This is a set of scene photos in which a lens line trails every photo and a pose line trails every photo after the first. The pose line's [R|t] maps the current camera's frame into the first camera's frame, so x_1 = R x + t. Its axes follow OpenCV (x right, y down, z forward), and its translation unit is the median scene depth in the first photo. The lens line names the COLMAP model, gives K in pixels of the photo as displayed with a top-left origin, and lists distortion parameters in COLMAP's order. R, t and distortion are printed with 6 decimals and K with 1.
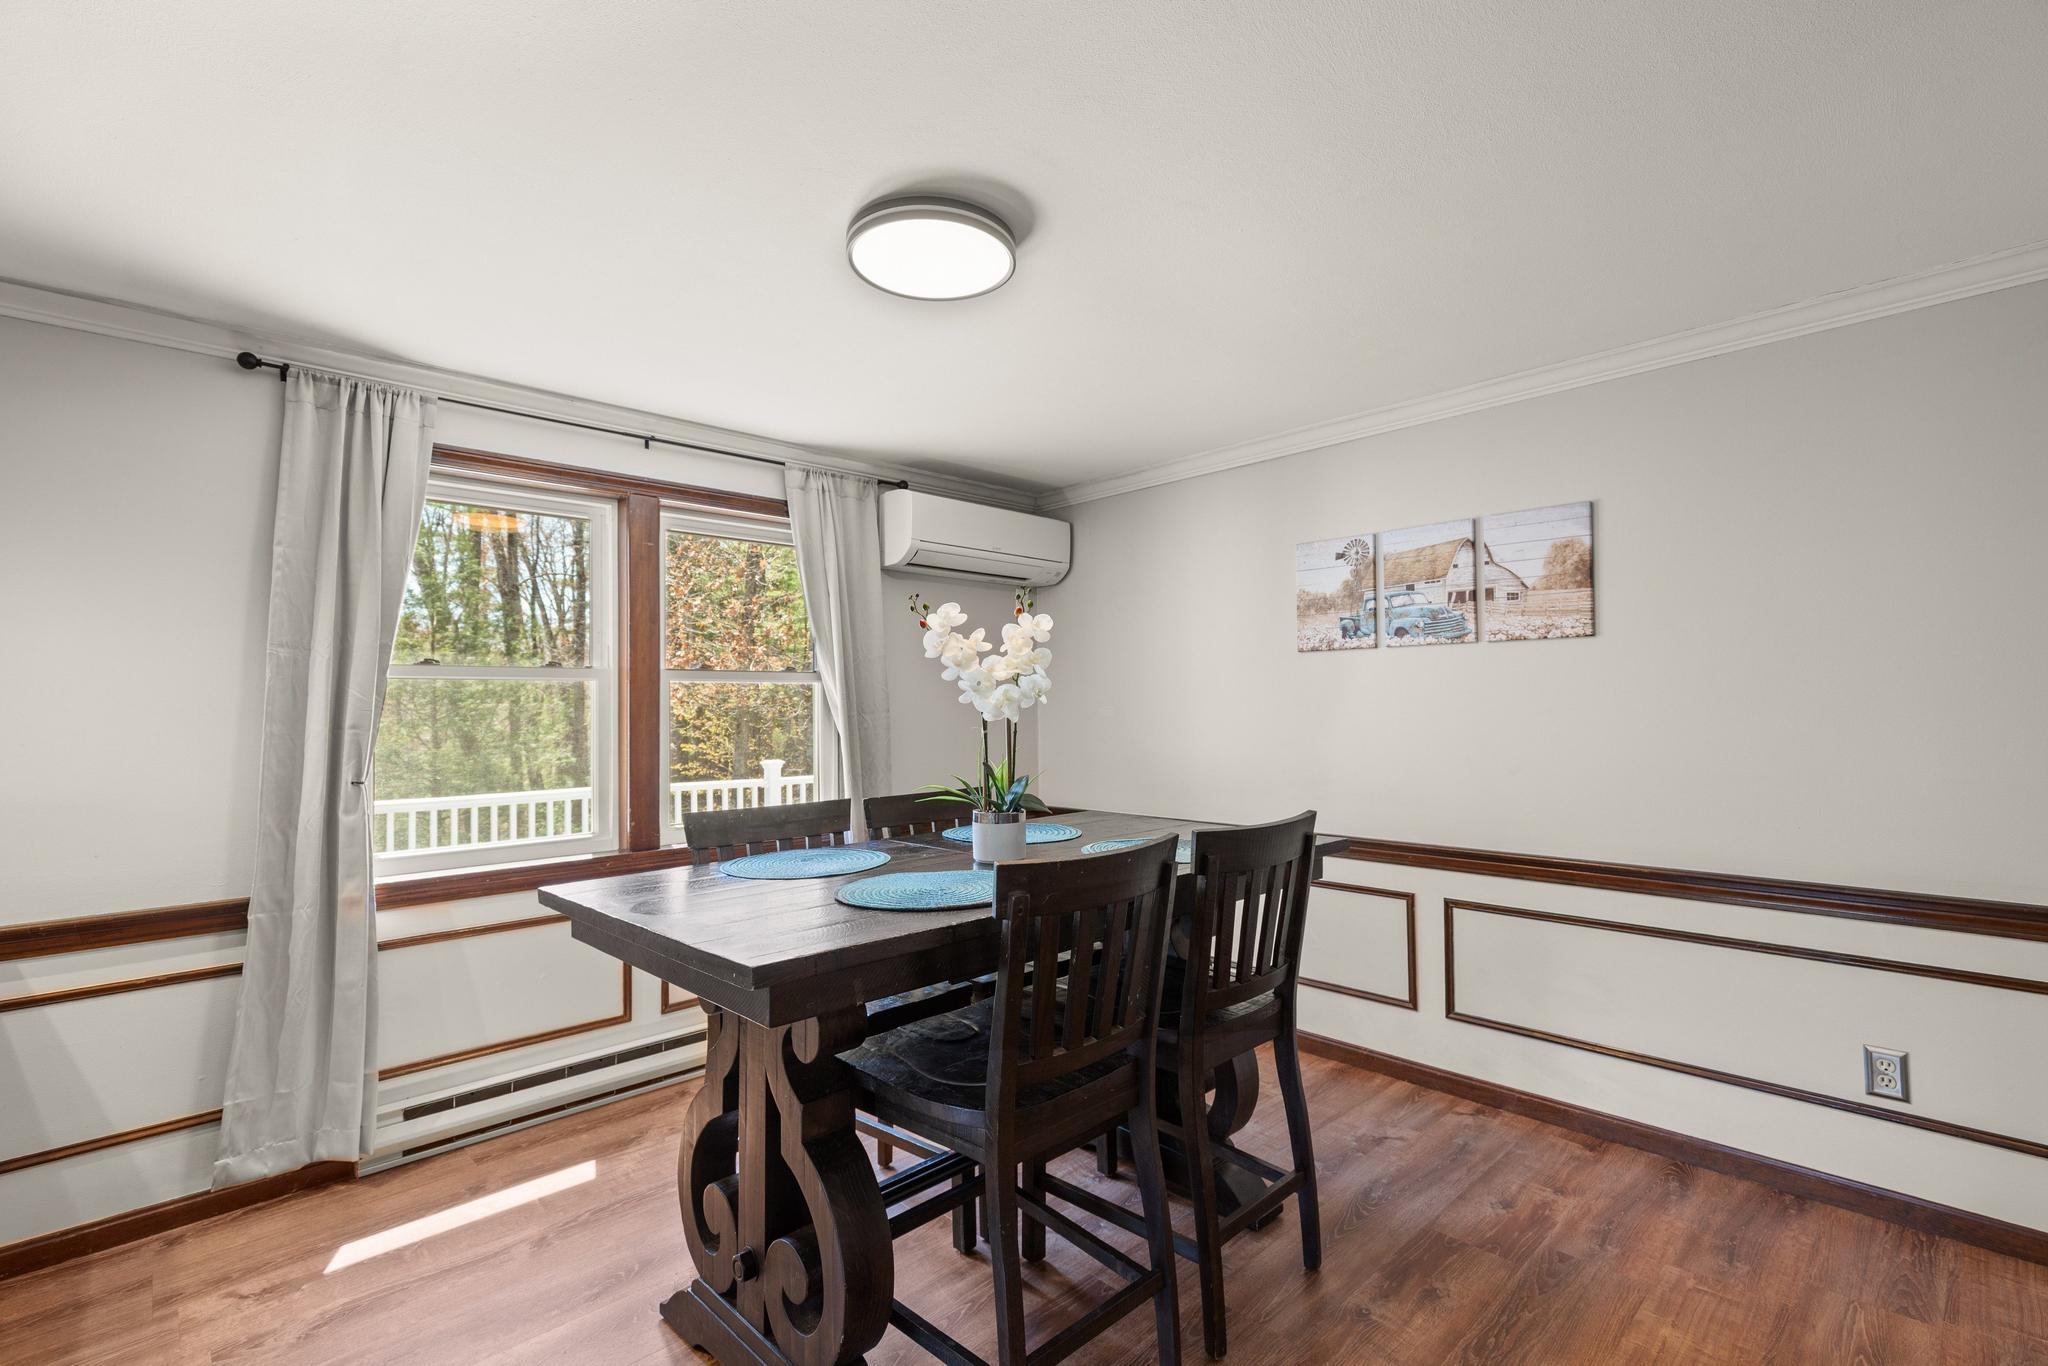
lens RADIAL K [[933.1, 0, 1026.7], [0, 933.1, 683.3], [0, 0, 1]] dist [0.001859, -0.000810]
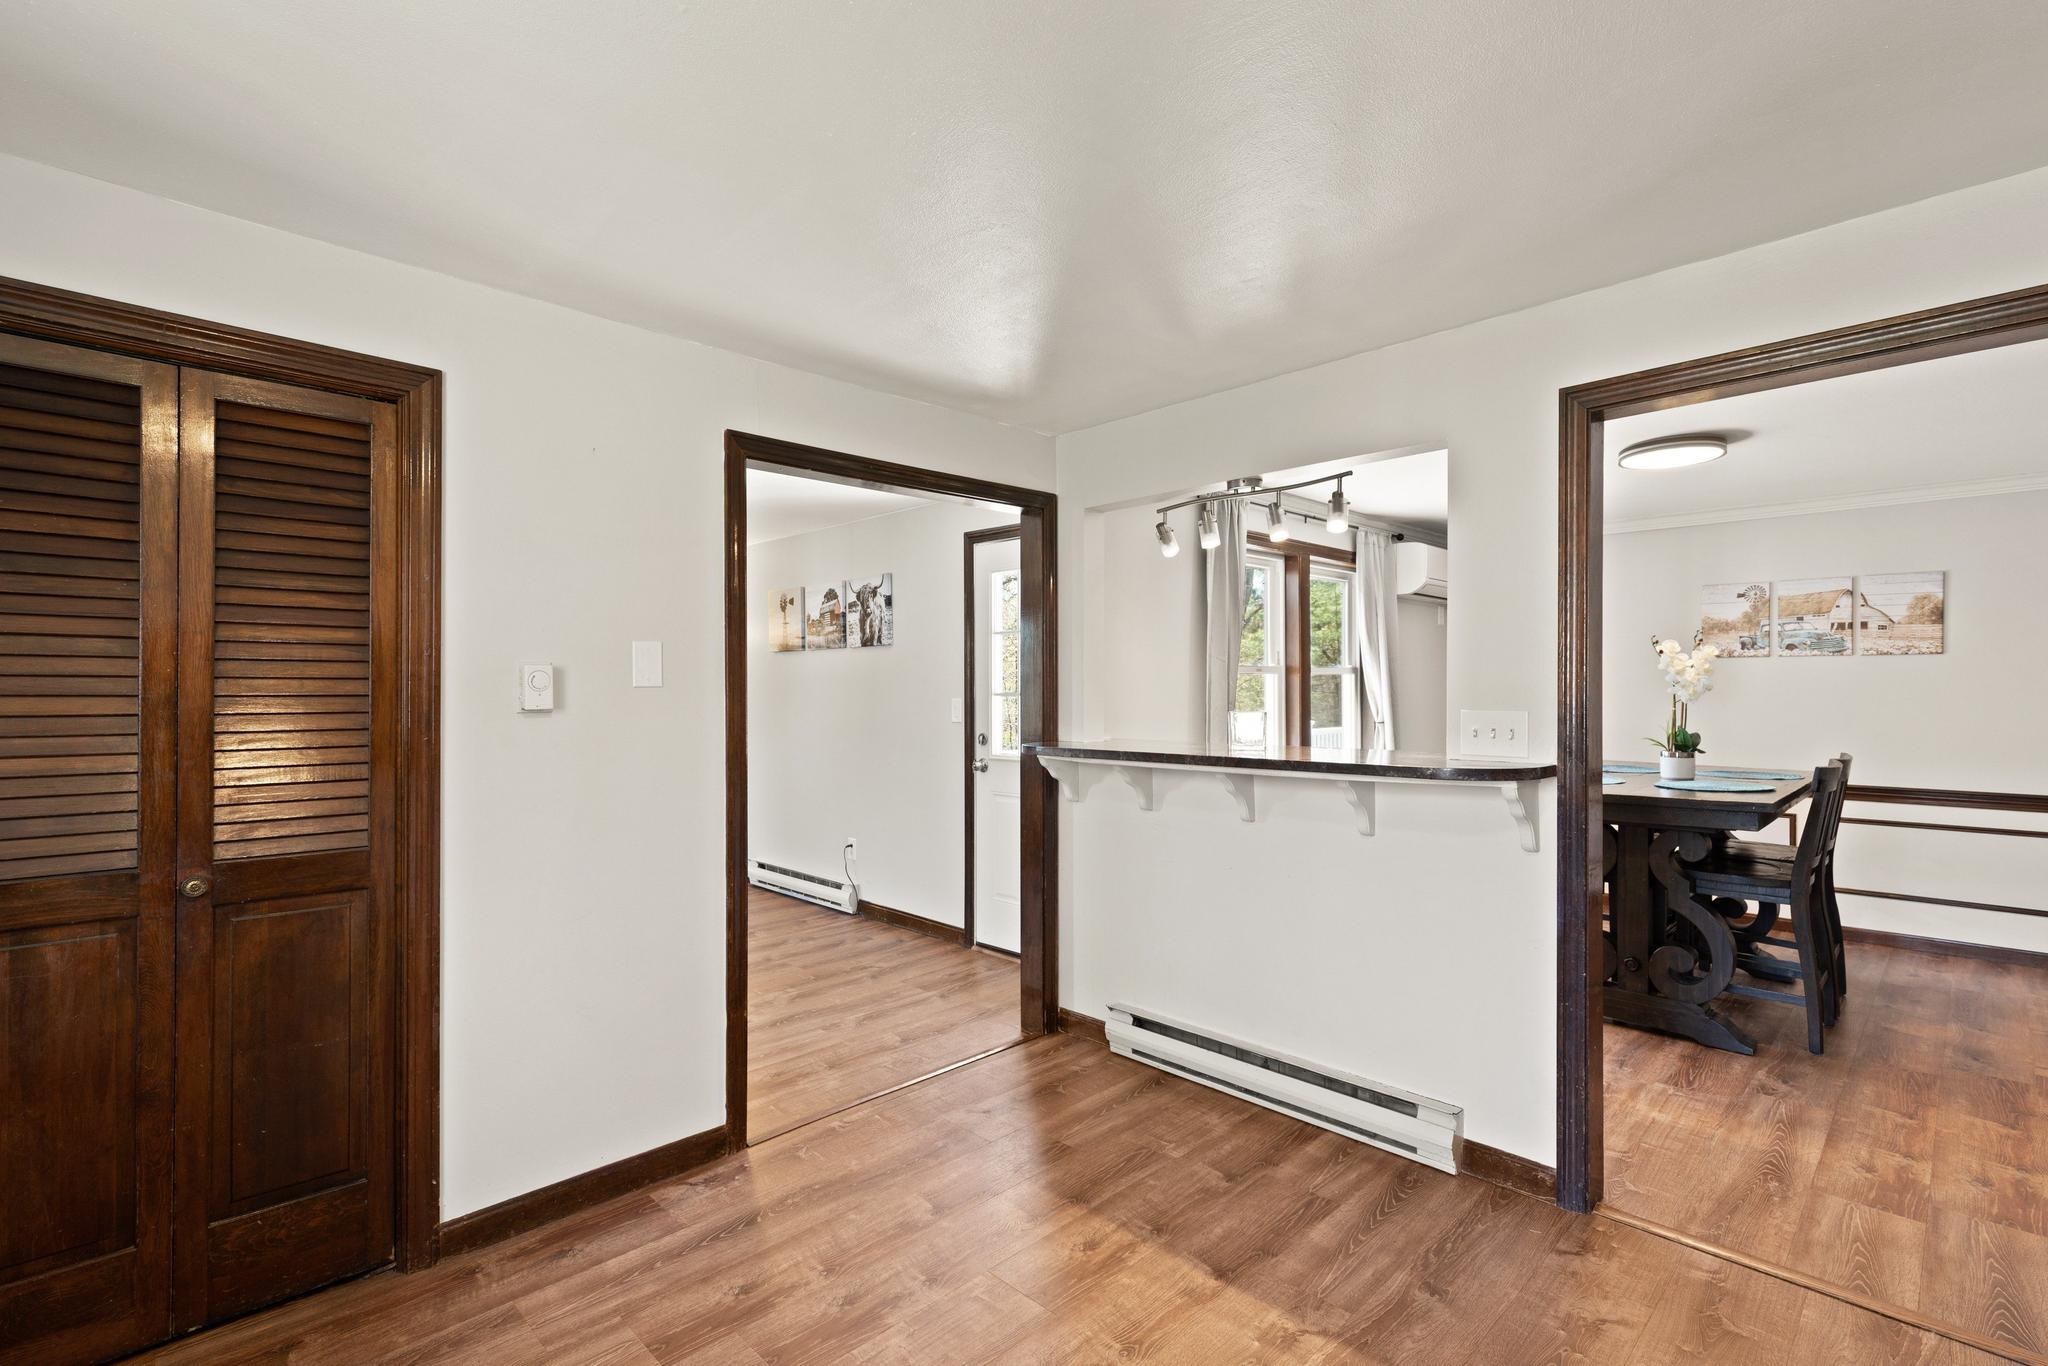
lens RADIAL K [[933.1, 0, 1026.7], [0, 933.1, 683.3], [0, 0, 1]] dist [0.001859, -0.000810]
pose [[0.999441, 0.002983, 0.033284, -0.938010], [-0.004026, 0.999501, 0.031317, -0.038517], [-0.033174, -0.031433, 0.998955, -0.522705]]
